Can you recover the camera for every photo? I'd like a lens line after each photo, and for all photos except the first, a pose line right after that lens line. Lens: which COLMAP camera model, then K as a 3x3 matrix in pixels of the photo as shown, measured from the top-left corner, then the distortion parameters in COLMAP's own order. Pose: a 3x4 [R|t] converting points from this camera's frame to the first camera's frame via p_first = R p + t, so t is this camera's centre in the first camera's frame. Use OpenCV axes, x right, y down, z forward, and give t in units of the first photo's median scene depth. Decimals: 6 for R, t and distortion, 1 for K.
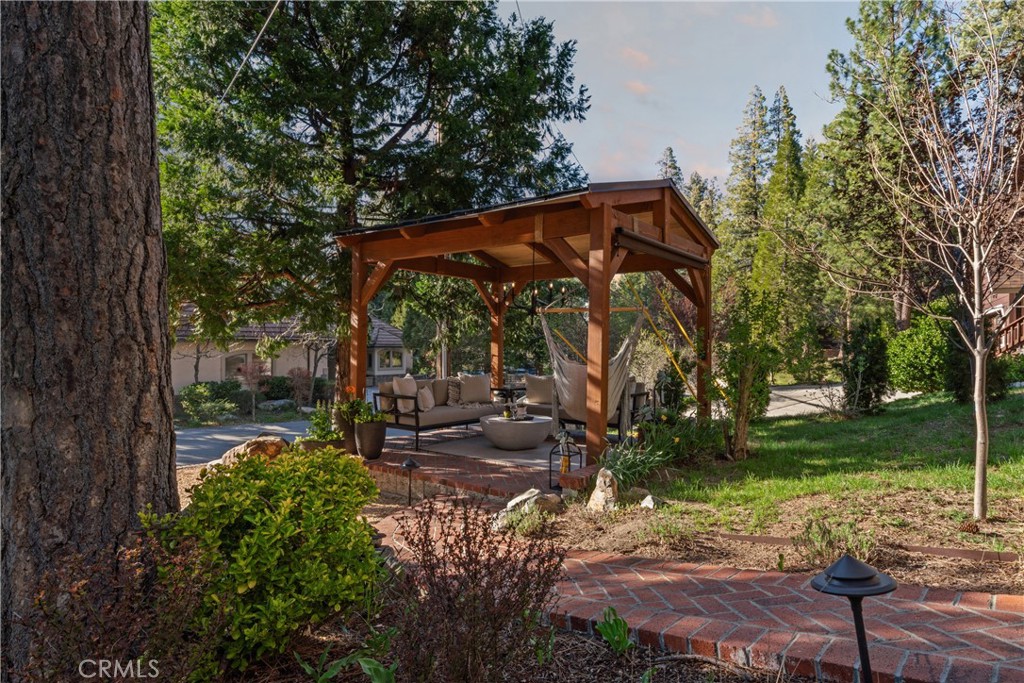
lens RADIAL K [[589.9, 0, 512.0], [0, 589.9, 341.5], [0, 0, 1]] dist [-0.000691, -0.000025]
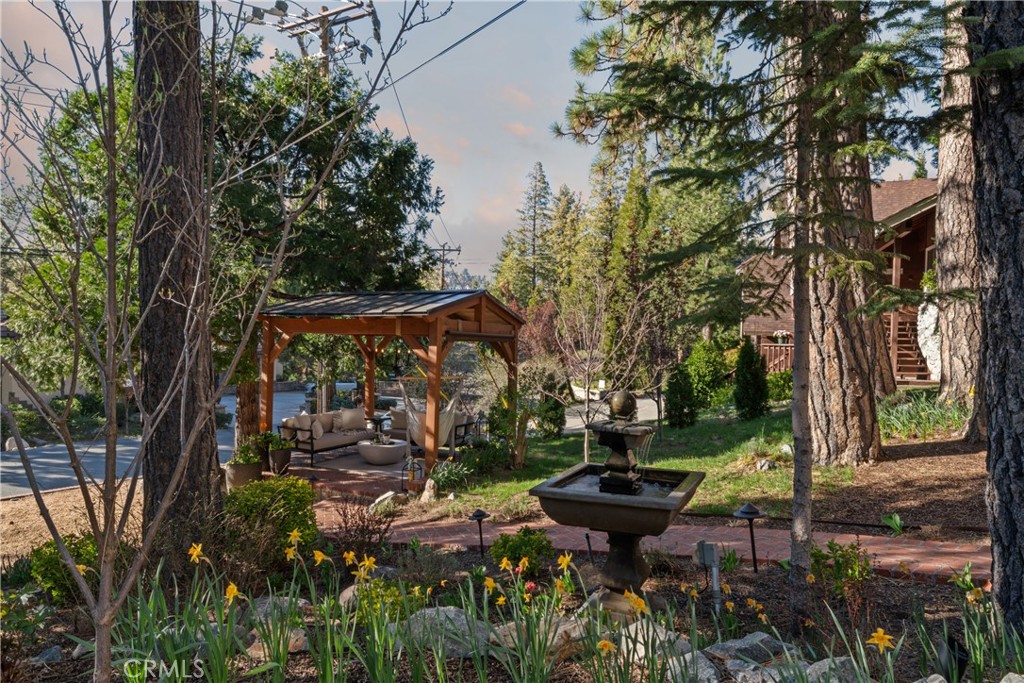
lens RADIAL K [[615.0, 0, 512.0], [0, 615.0, 341.5], [0, 0, 1]] dist [0.000605, -0.000027]
pose [[0.979107, 0.015159, 0.202778, 0.005982], [-0.017434, 0.999803, 0.009438, -0.102344], [-0.202595, -0.012776, 0.979179, -0.401109]]
